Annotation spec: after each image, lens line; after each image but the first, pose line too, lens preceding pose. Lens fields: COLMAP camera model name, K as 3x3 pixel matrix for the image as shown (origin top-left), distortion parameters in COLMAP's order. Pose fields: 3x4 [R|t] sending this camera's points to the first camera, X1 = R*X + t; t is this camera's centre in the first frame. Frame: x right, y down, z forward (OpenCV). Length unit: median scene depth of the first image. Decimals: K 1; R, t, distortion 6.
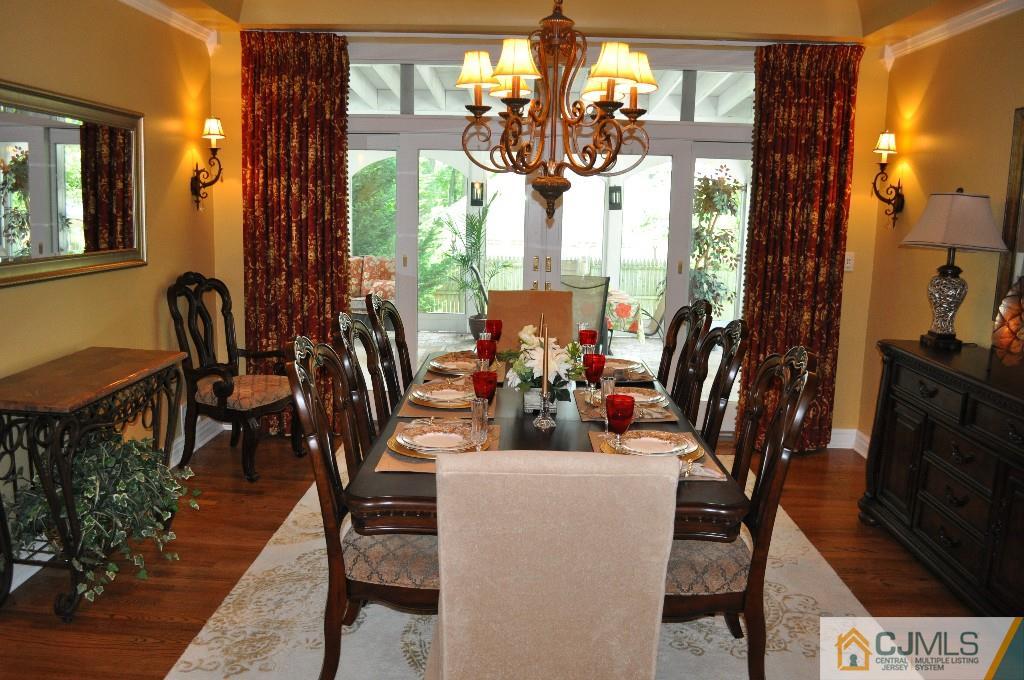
lens RADIAL K [[802.6, 0, 509.2], [0, 802.6, 337.0], [0, 0, 1]] dist [-0.088753, 0.019548]
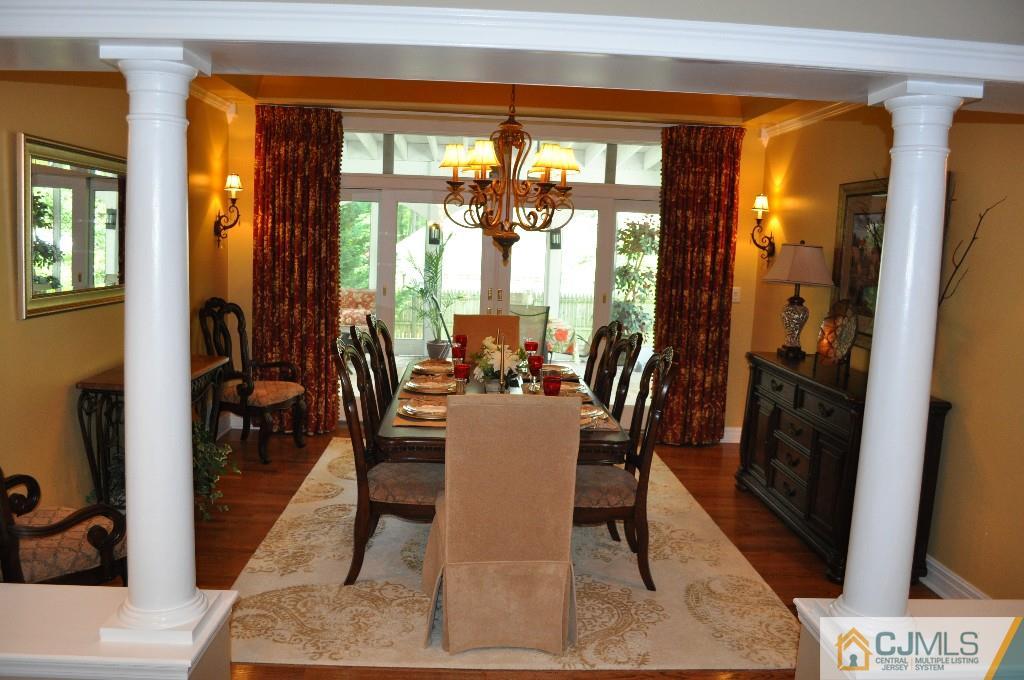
lens RADIAL K [[802.6, 0, 511.3], [0, 802.6, 340.7], [0, 0, 1]] dist [-0.088753, 0.019548]
pose [[0.997325, 0.006109, 0.072841, -0.027478], [-0.003354, 0.999277, -0.037880, 0.032044], [-0.073019, 0.037534, 0.996624, -0.278434]]
